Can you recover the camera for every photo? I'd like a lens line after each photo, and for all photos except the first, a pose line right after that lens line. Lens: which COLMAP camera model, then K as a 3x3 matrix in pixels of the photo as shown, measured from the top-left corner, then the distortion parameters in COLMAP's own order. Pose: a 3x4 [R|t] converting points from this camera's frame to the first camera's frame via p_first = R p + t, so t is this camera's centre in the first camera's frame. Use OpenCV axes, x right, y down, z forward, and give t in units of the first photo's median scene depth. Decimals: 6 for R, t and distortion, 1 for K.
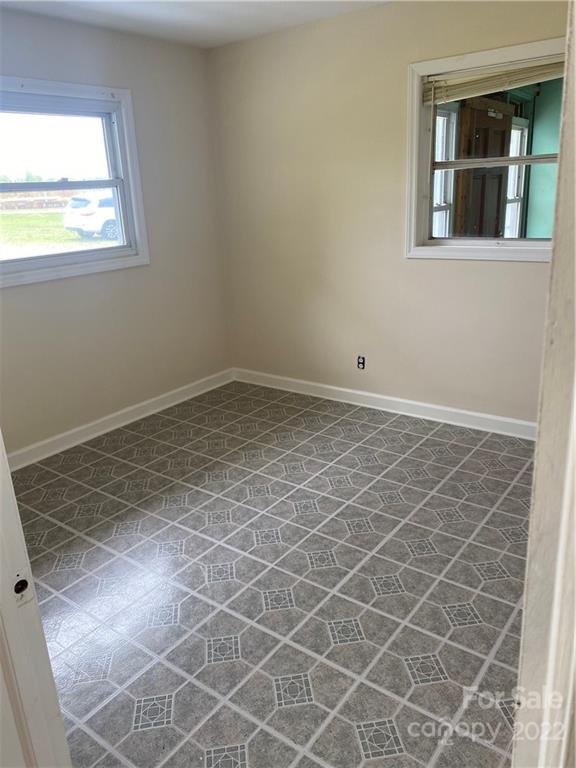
lens RADIAL K [[587.6, 0, 290.0], [0, 587.6, 380.3], [0, 0, 1]] dist [0.008116, -0.006471]
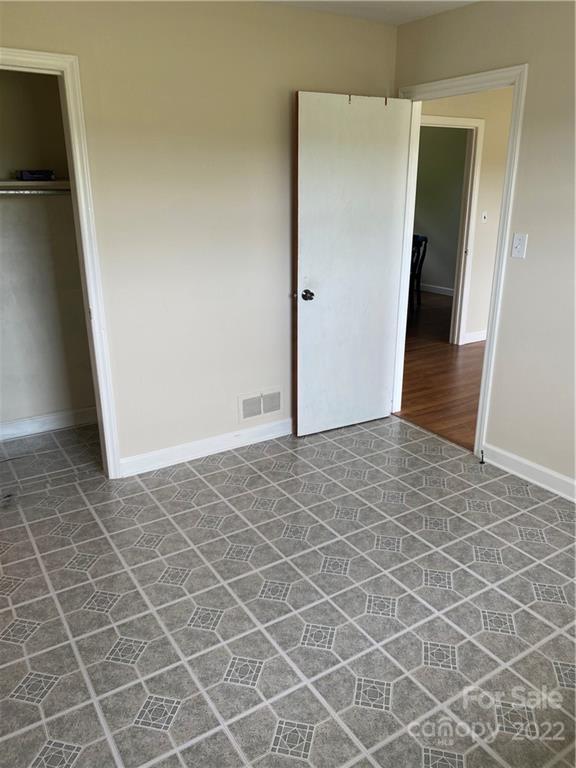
lens RADIAL K [[587.6, 0, 290.0], [0, 587.6, 380.3], [0, 0, 1]] dist [0.008116, -0.006471]
pose [[-0.937216, -0.048417, 0.345372, -0.202557], [0.162852, 0.814957, 0.556170, -0.520042], [-0.308391, 0.577496, -0.755906, 1.565544]]
